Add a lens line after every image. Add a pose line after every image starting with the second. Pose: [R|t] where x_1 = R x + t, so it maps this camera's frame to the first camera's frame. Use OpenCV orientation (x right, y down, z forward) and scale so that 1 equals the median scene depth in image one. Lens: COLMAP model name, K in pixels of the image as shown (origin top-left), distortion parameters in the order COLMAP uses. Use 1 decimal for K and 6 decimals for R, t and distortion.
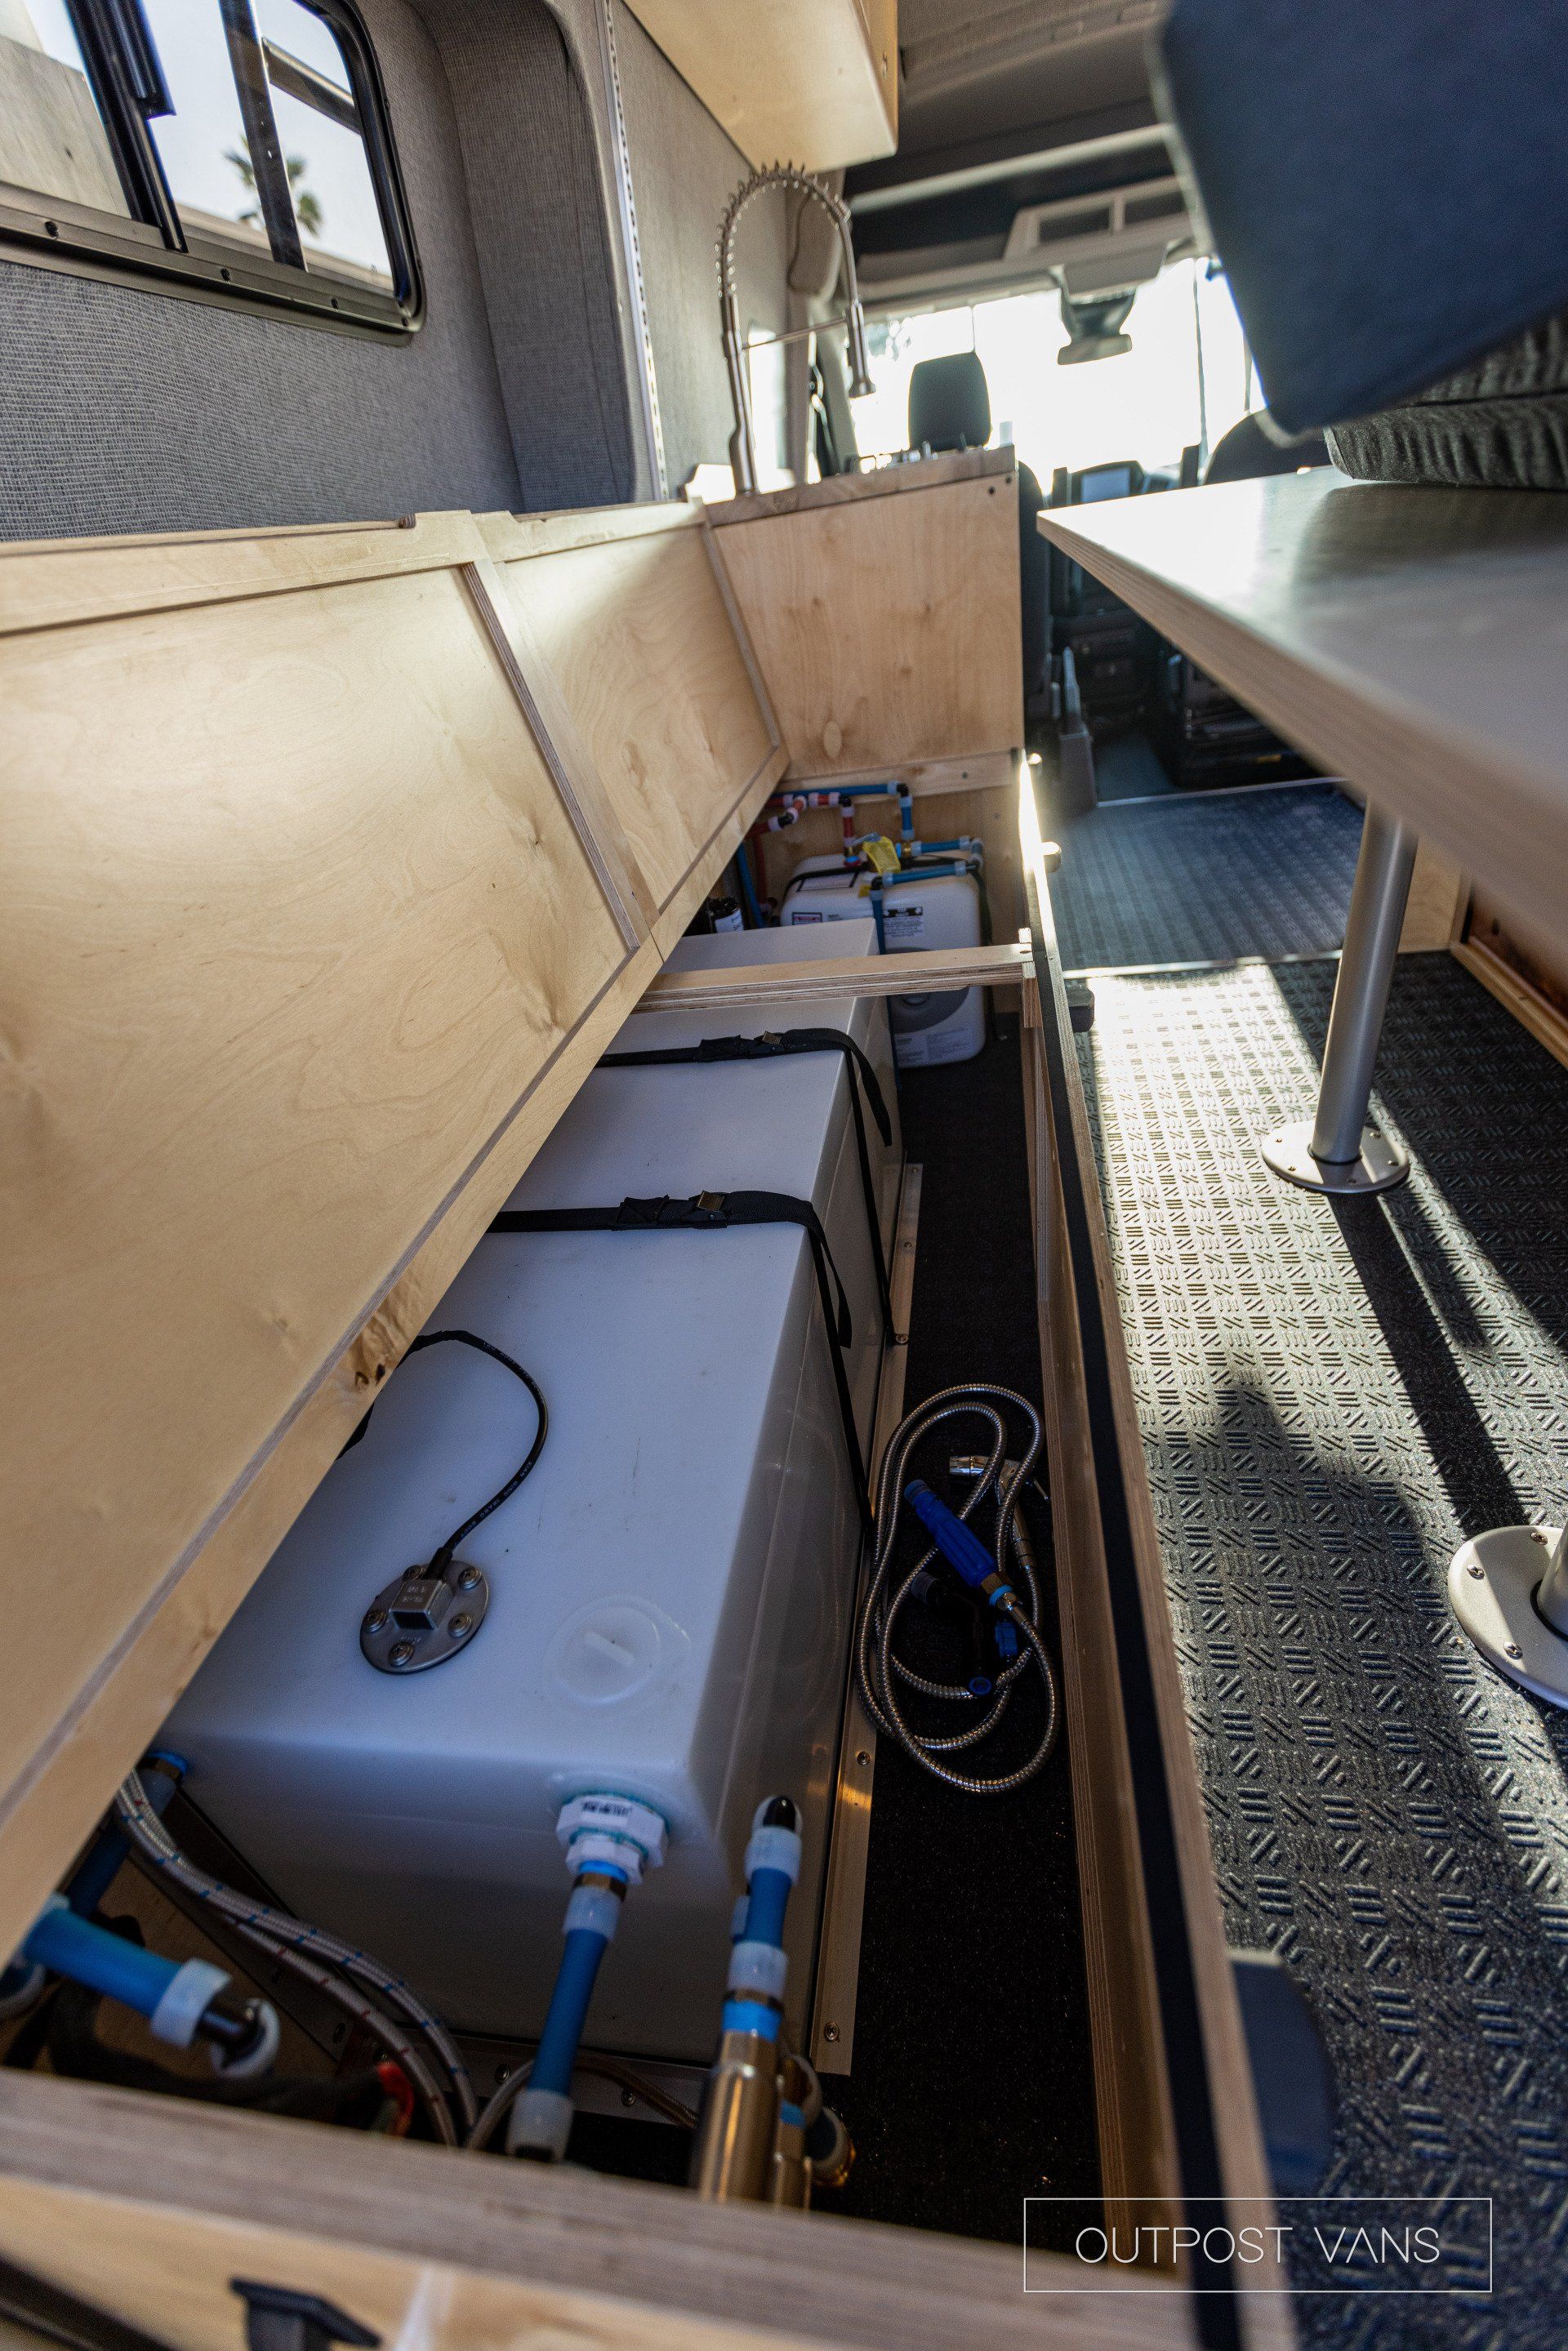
lens RADIAL K [[1018.9, 0, 784.0], [0, 1018.9, 1175.5], [0, 0, 1]] dist [0.002295, -0.000443]
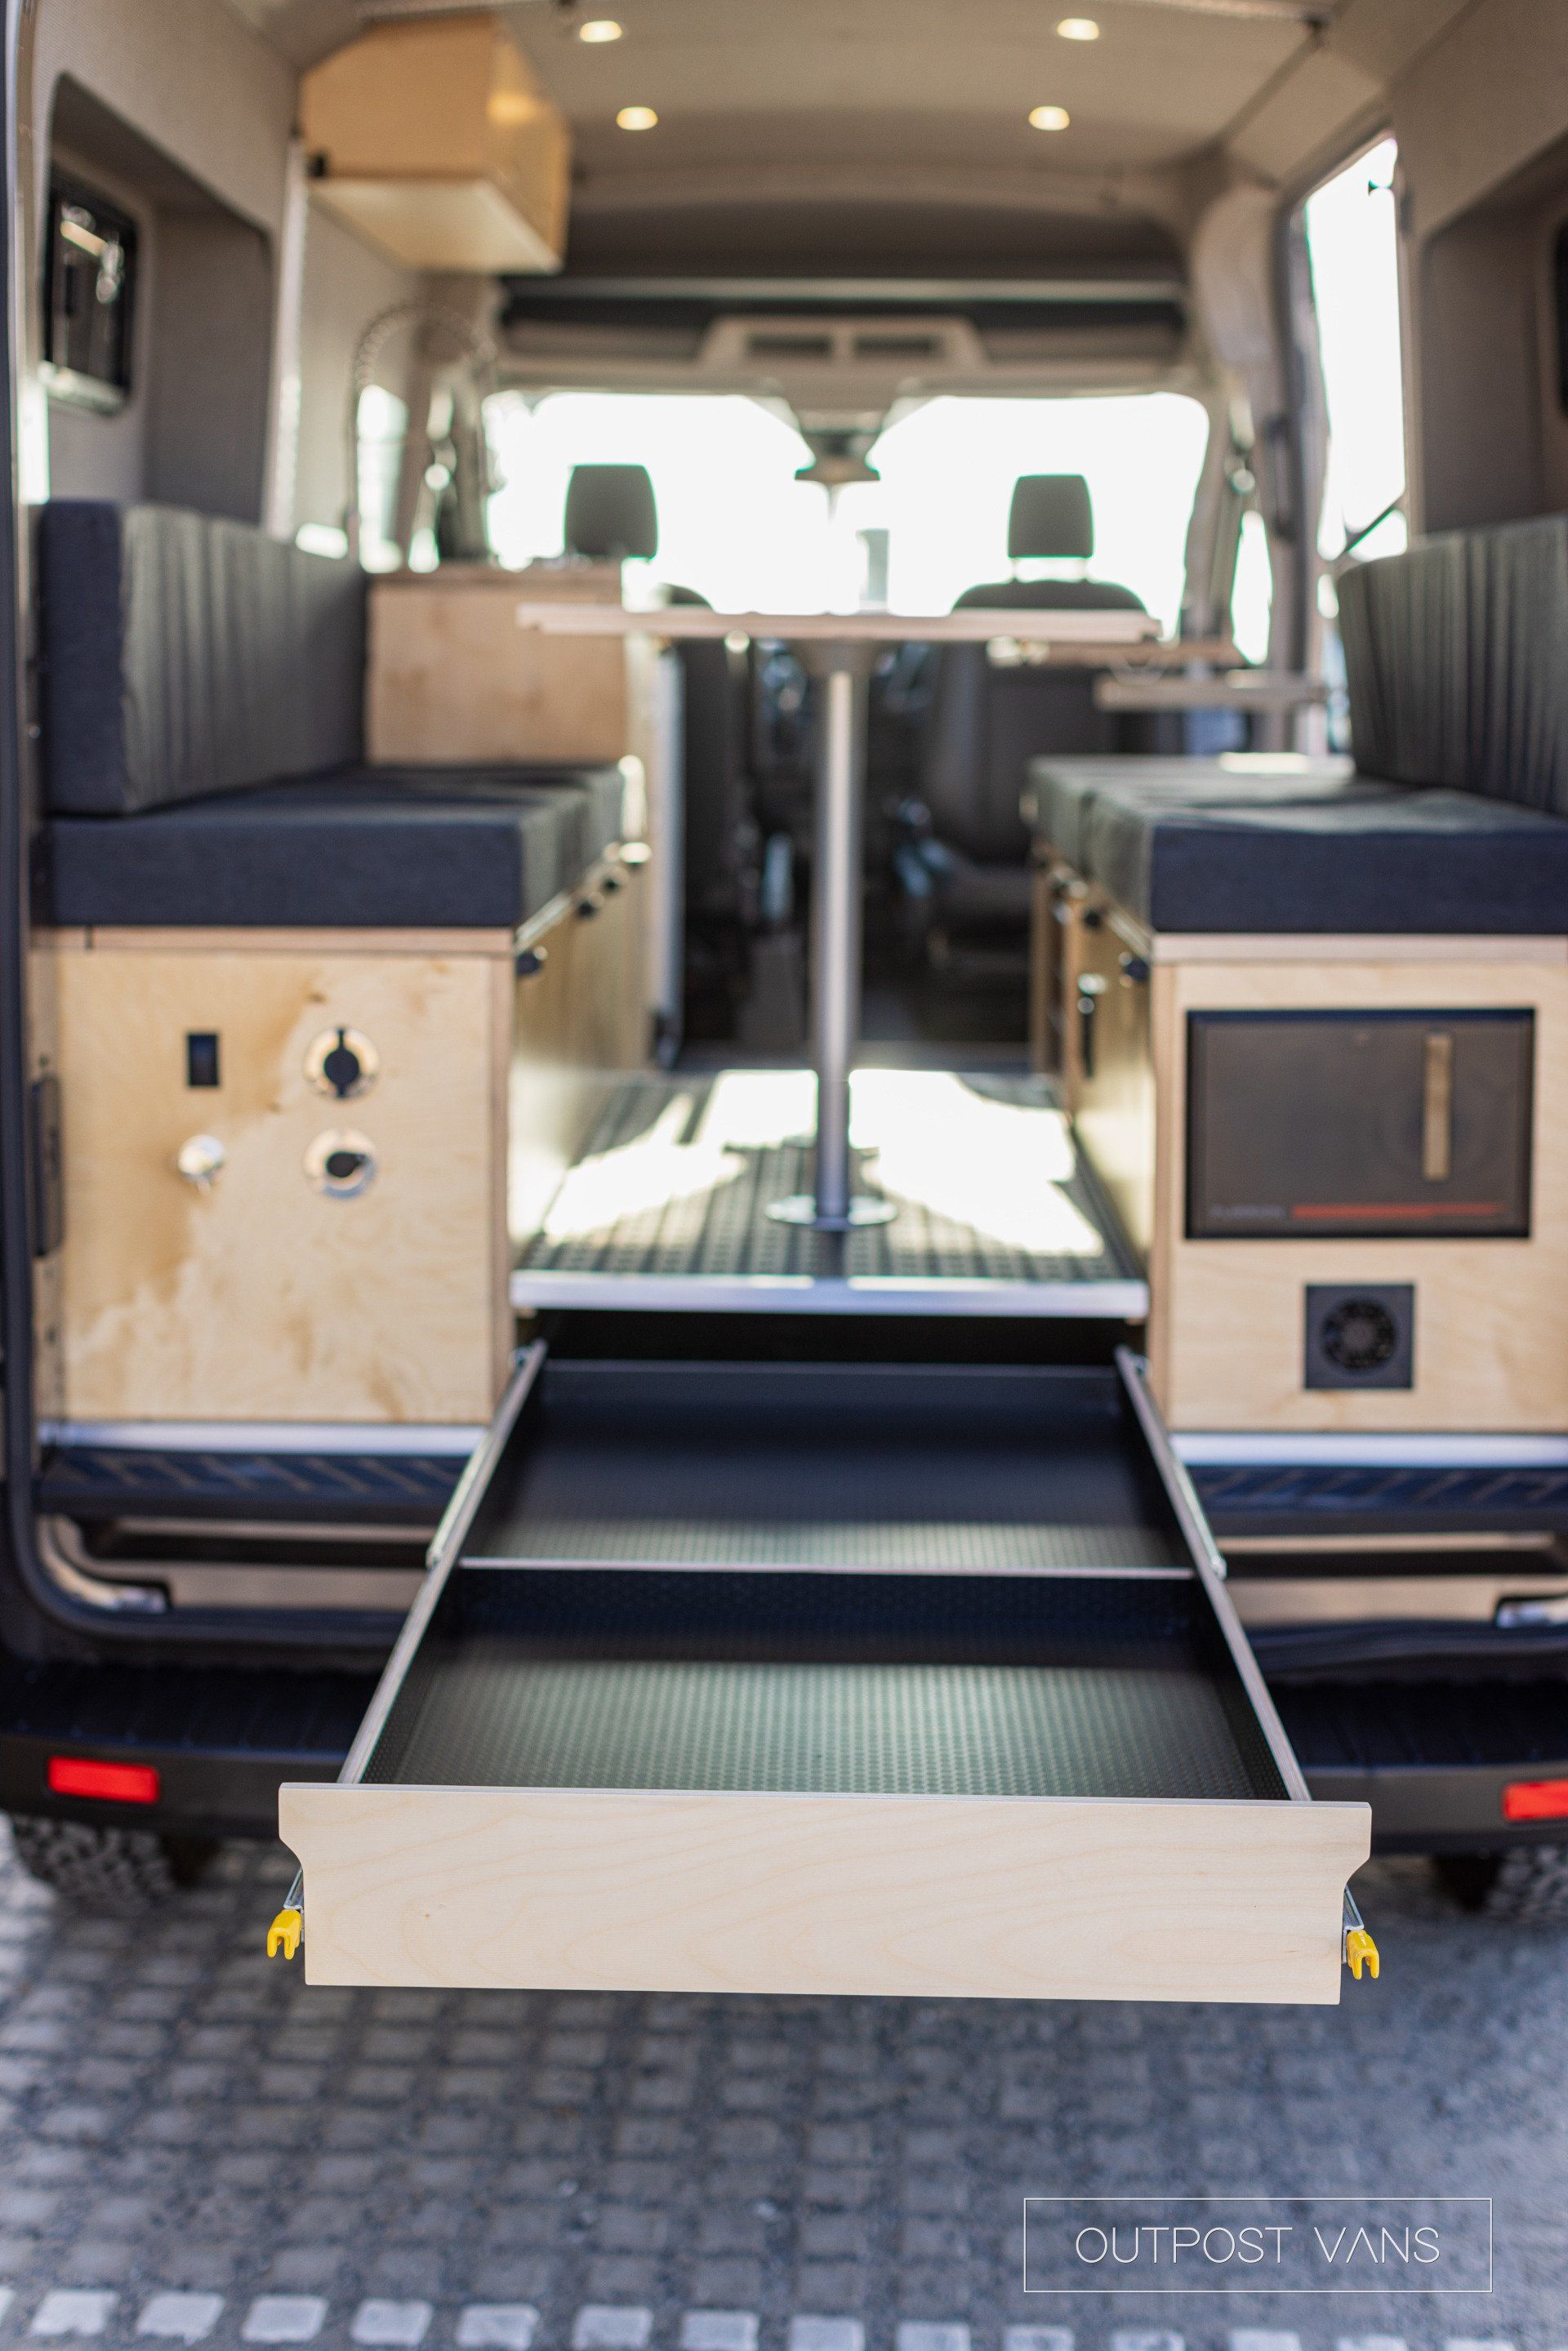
lens RADIAL K [[3348.0, 0, 784.0], [0, 3348.0, 1175.5], [0, 0, 1]] dist [-0.010774, -0.032305]
pose [[0.977366, 0.129040, 0.167641, -0.068367], [-0.048450, 0.907900, -0.416377, 0.730624], [-0.205931, 0.398831, 0.893603, -1.062155]]
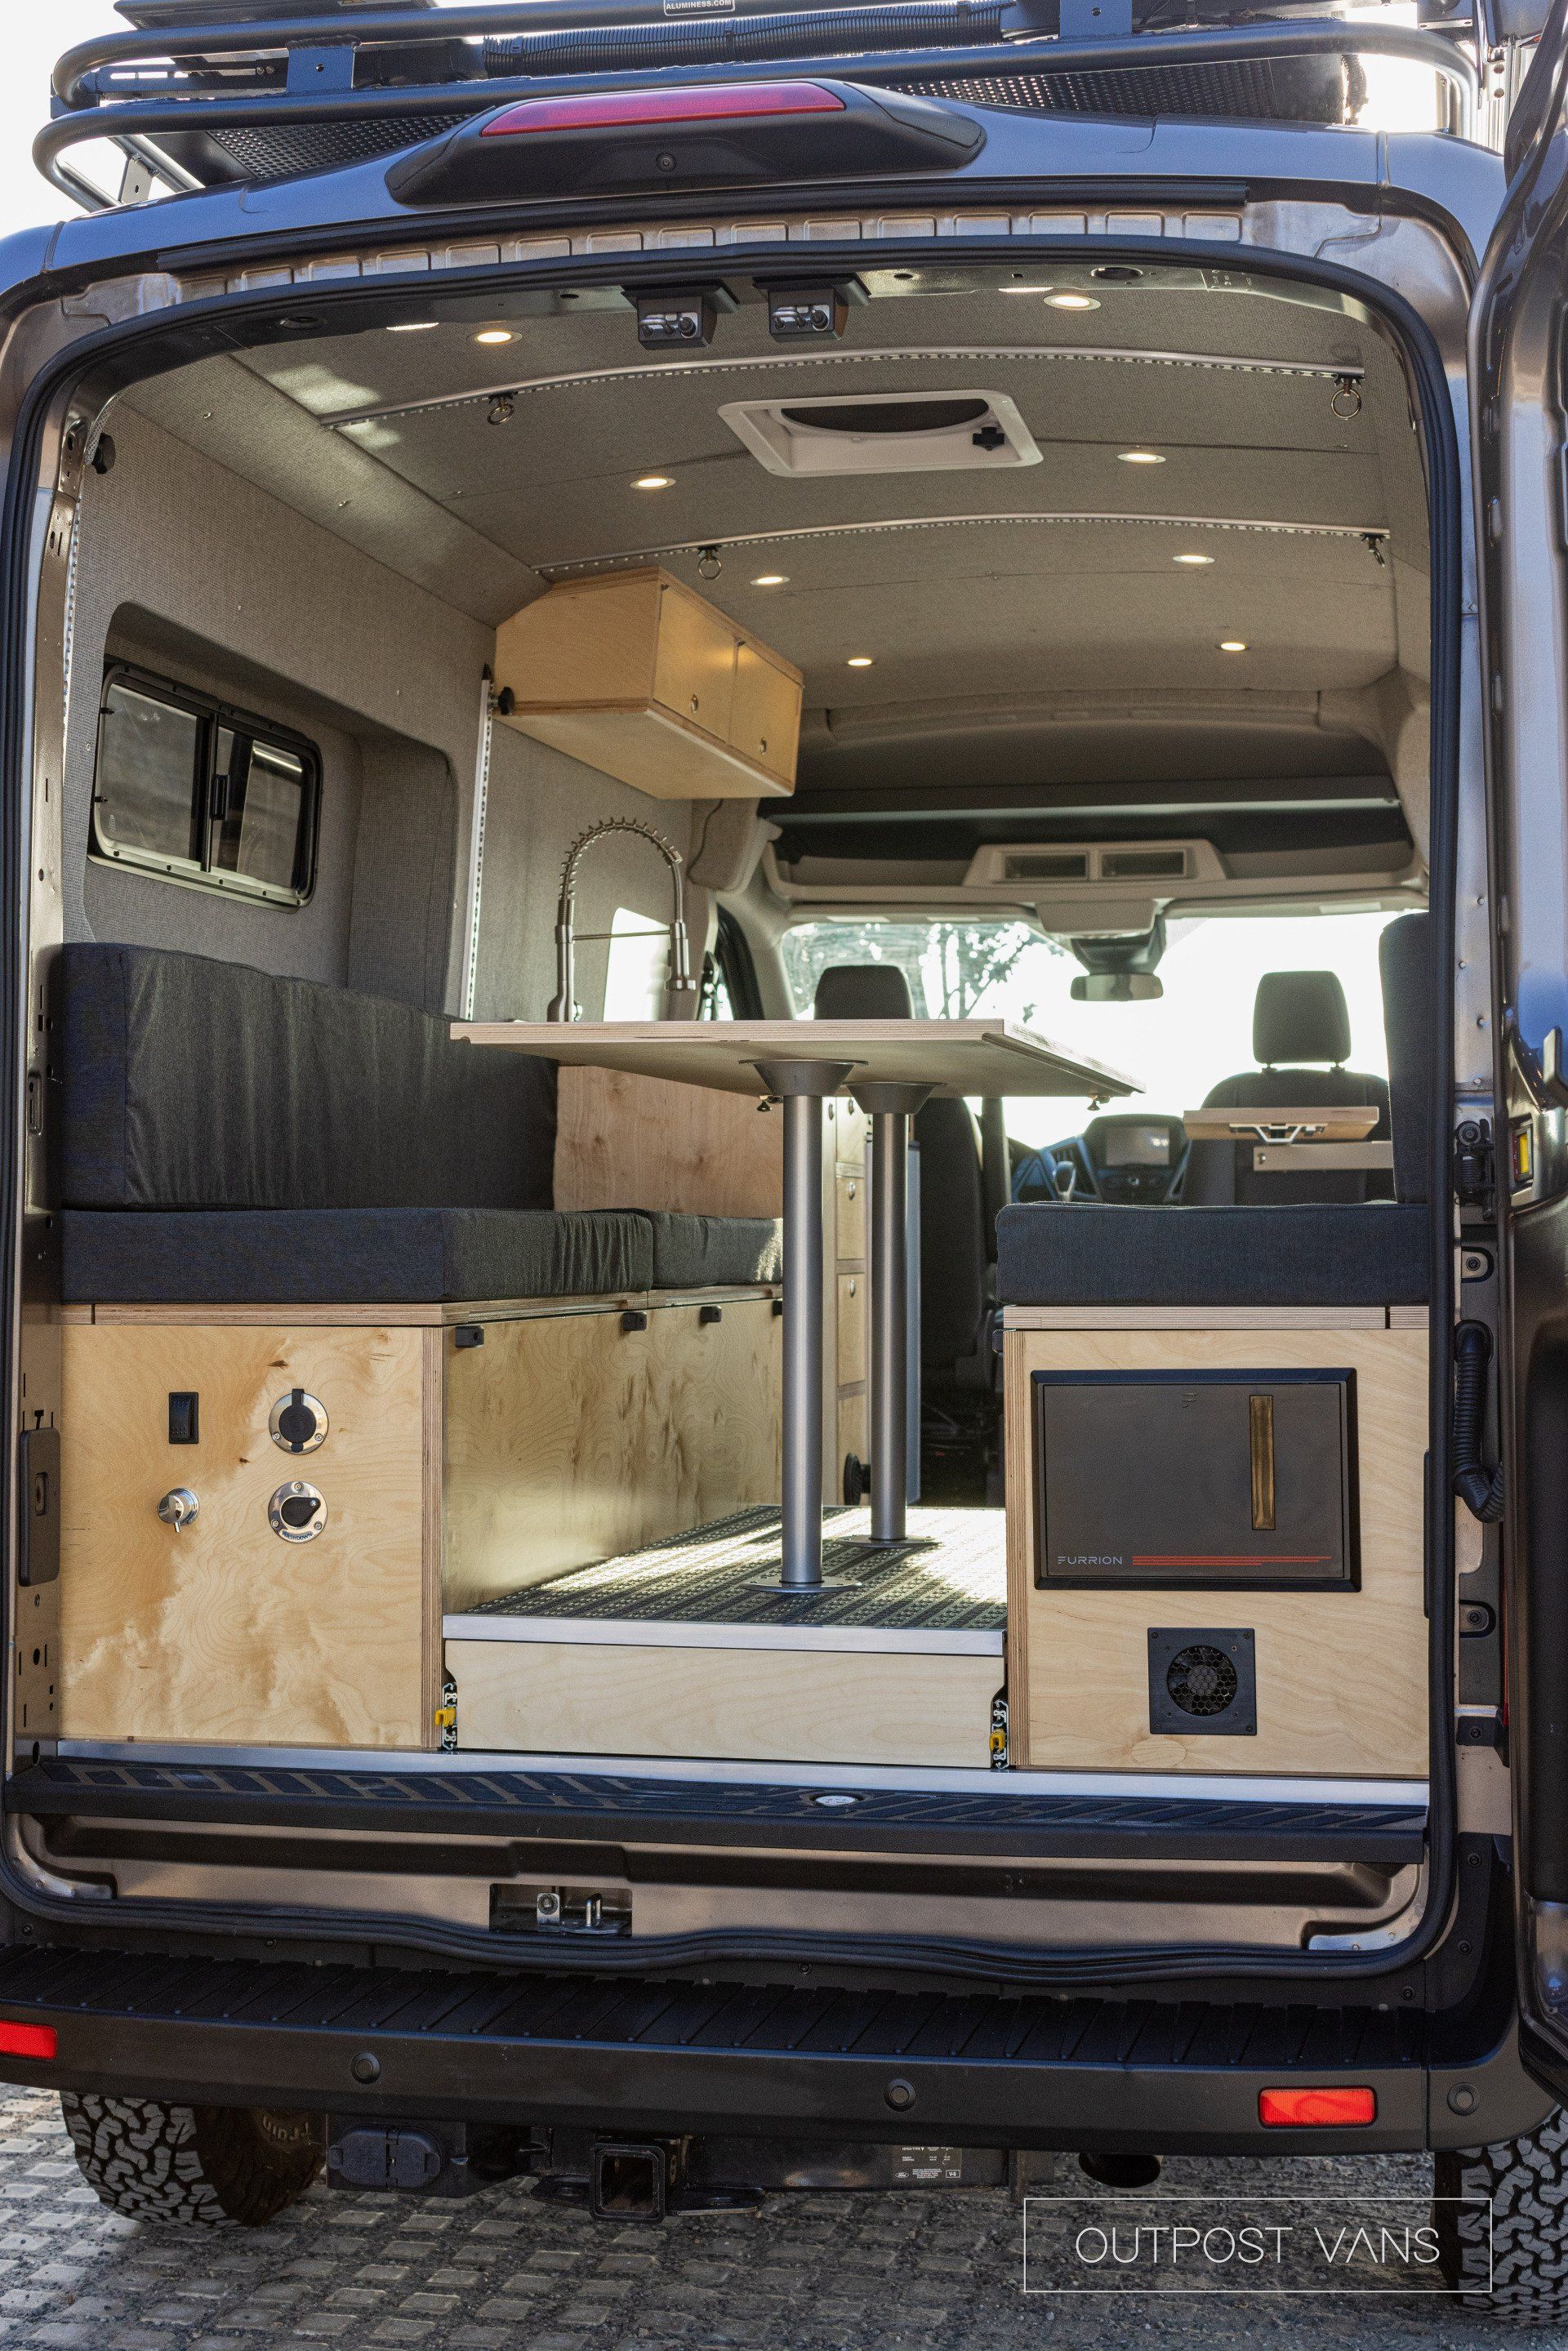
lens RADIAL K [[3348.0, 0, 784.0], [0, 3348.0, 1175.5], [0, 0, 1]] dist [-0.010774, -0.032305]
pose [[0.988086, 0.143368, -0.055963, 0.271093], [-0.150321, 0.821025, -0.550746, 0.857292], [-0.033012, 0.552597, 0.832794, -1.187764]]
